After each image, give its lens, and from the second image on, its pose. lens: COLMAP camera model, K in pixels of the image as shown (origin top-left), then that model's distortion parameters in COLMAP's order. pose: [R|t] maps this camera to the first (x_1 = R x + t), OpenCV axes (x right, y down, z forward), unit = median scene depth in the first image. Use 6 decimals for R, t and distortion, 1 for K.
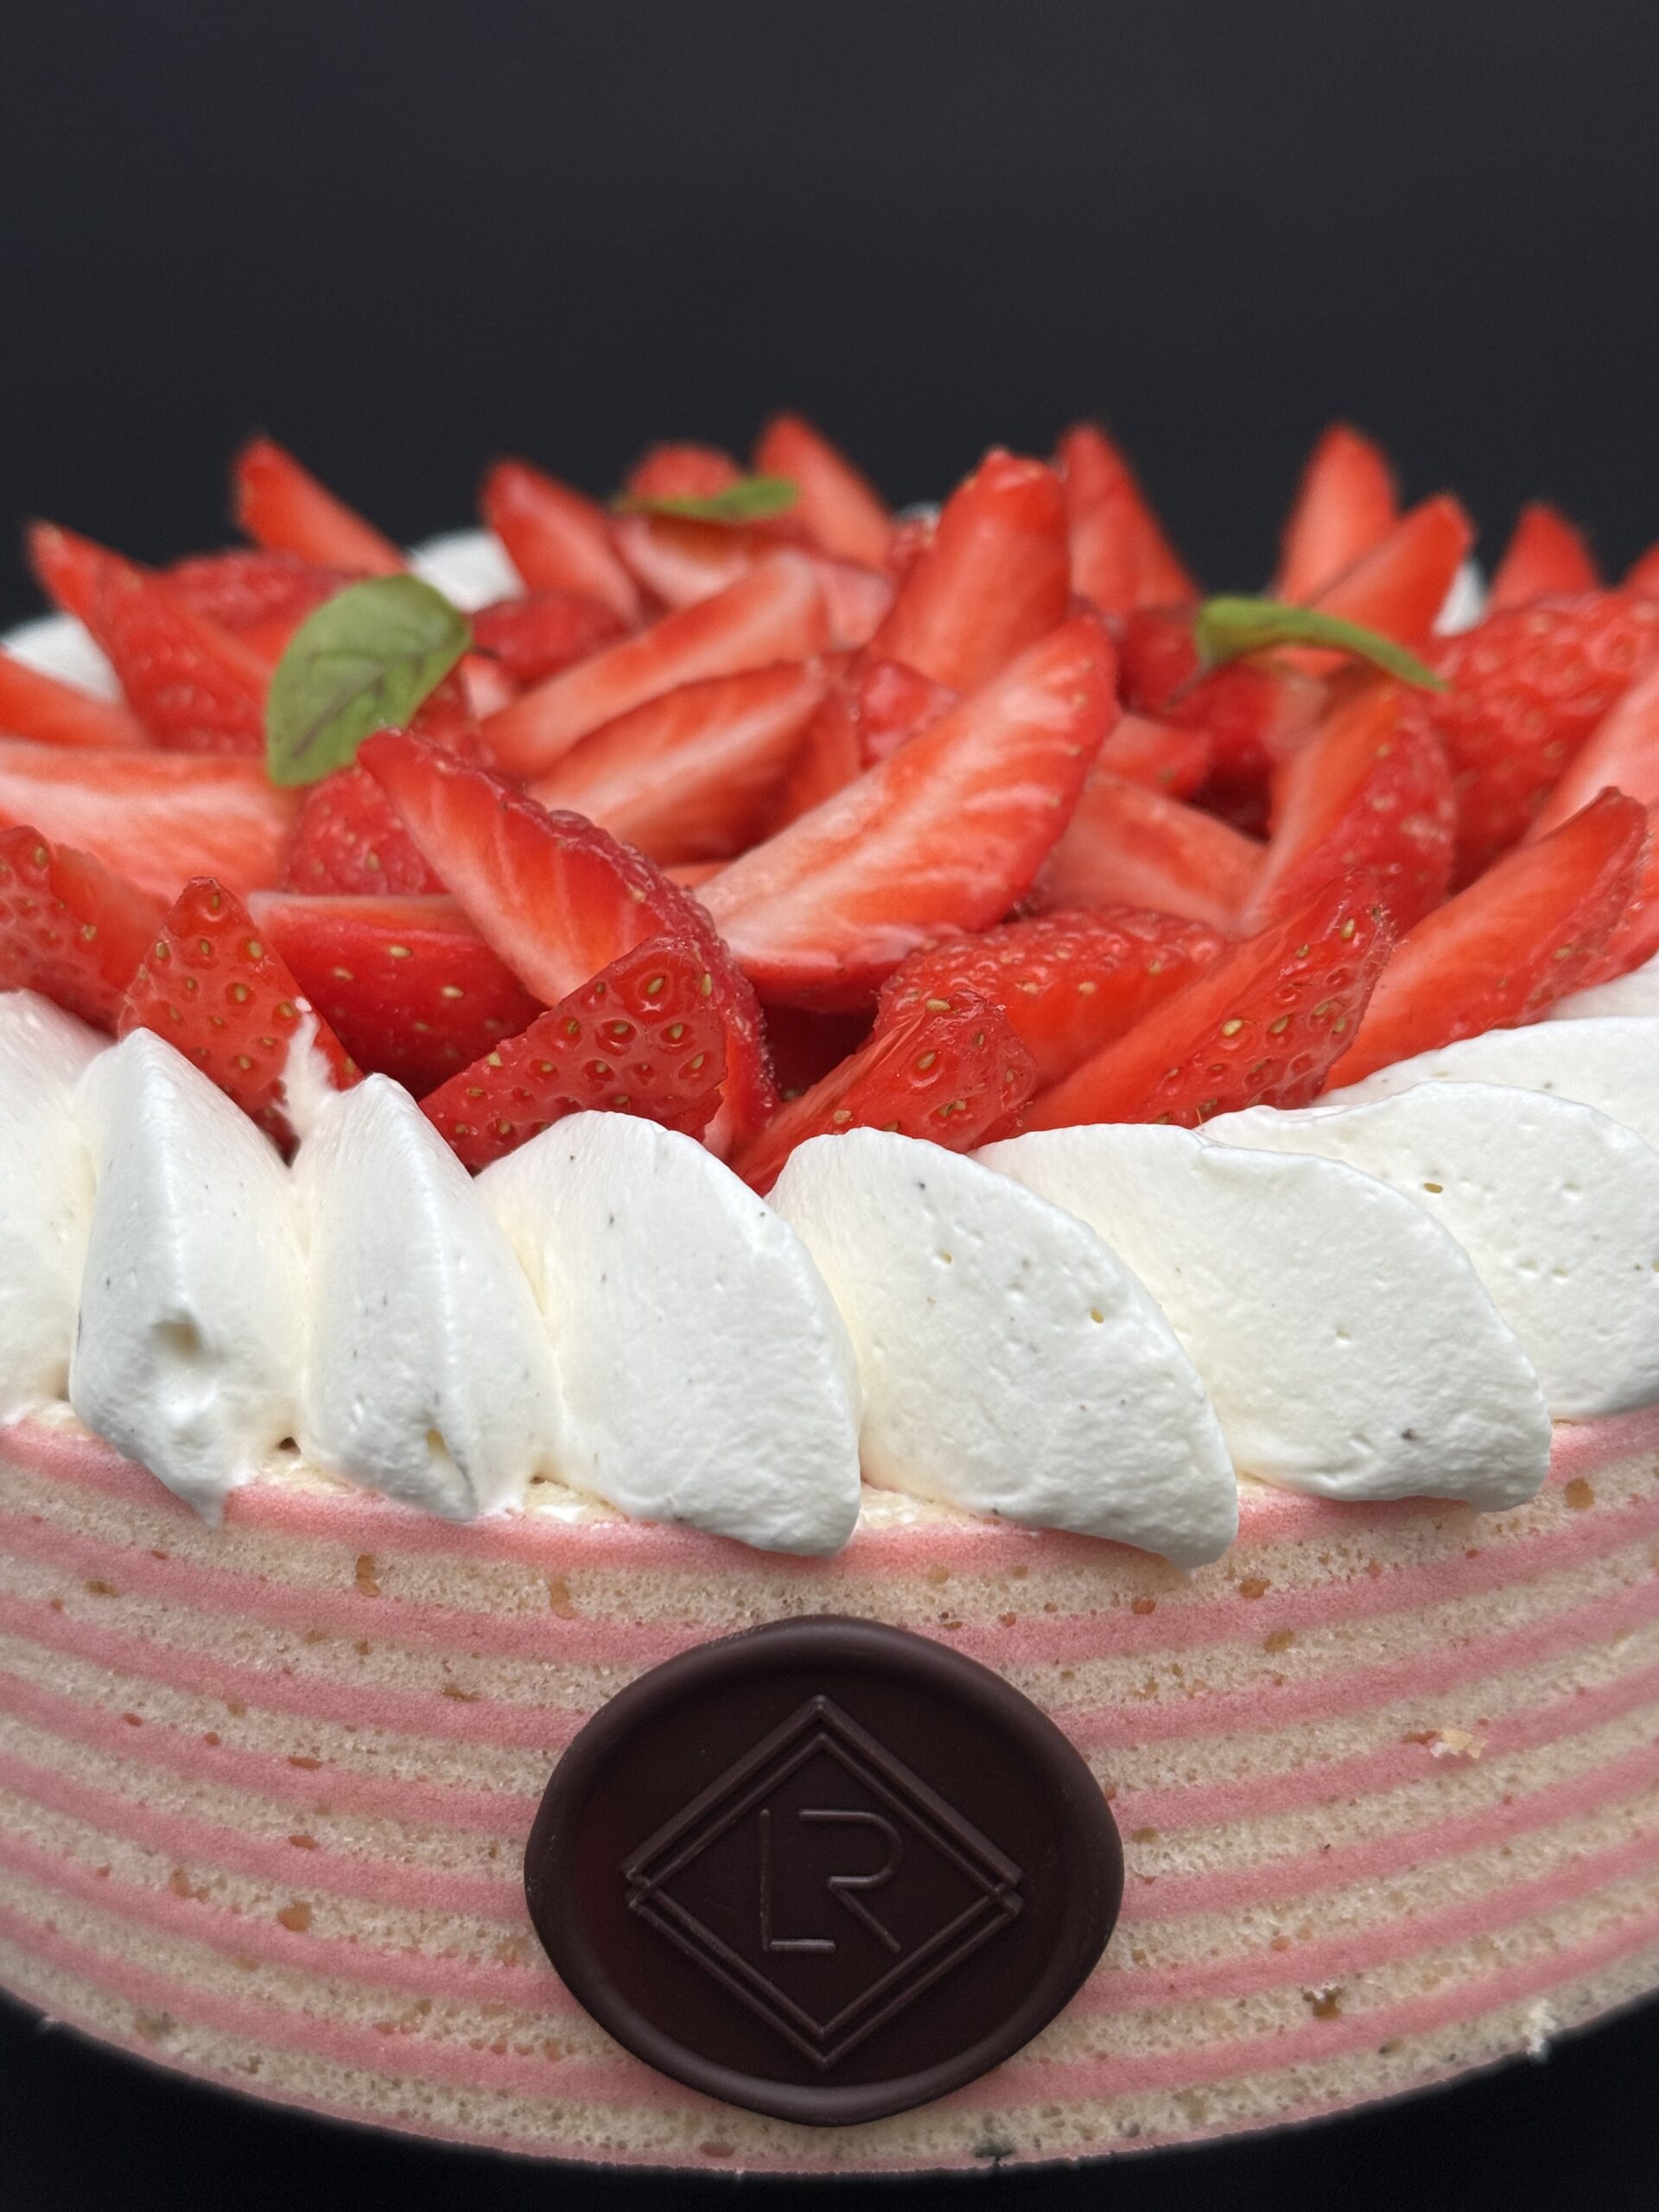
lens RADIAL K [[3433.2, 0, 834.9], [0, 3433.2, 1107.4], [0, 0, 1]] dist [0.116264, 0.000000]
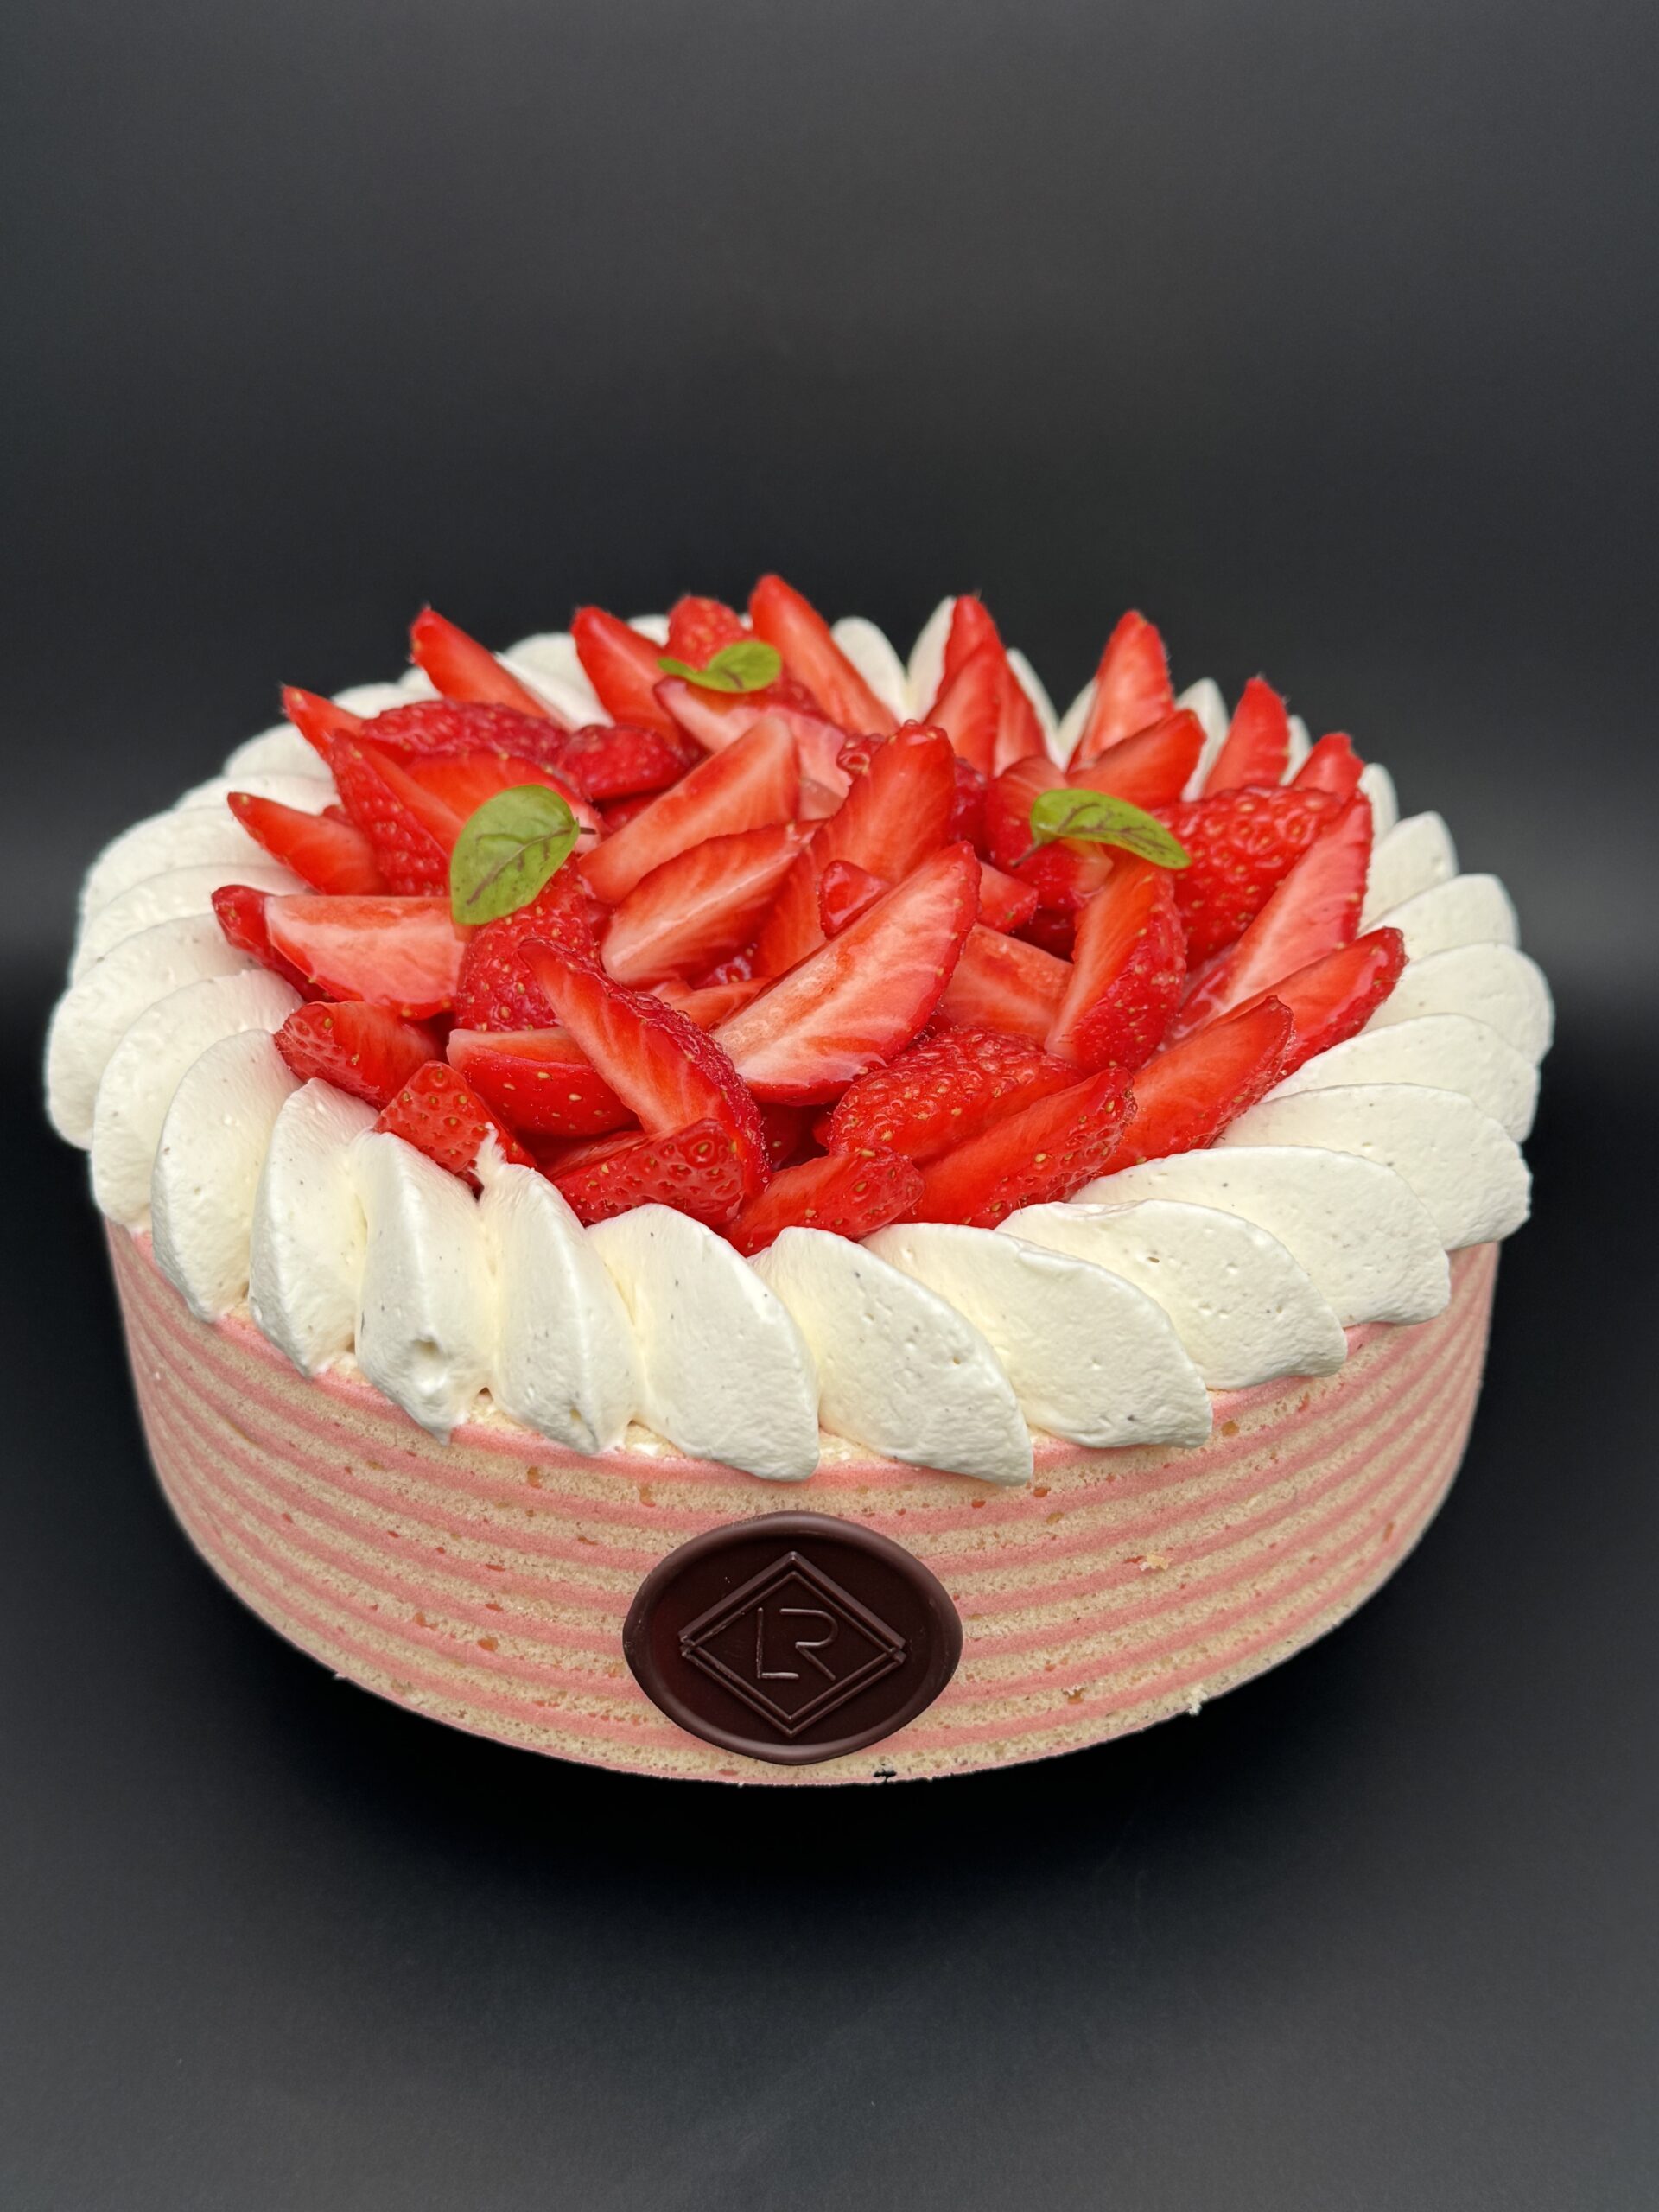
lens RADIAL K [[2549.8, 0, 821.7], [0, 2549.8, 1104.0], [0, 0, 1]] dist [0.104711, 0.000000]
pose [[0.999618, 0.015492, 0.022905, -0.021767], [-0.019090, 0.985887, 0.166319, -0.254048], [-0.020005, -0.166693, 0.985806, -0.233814]]
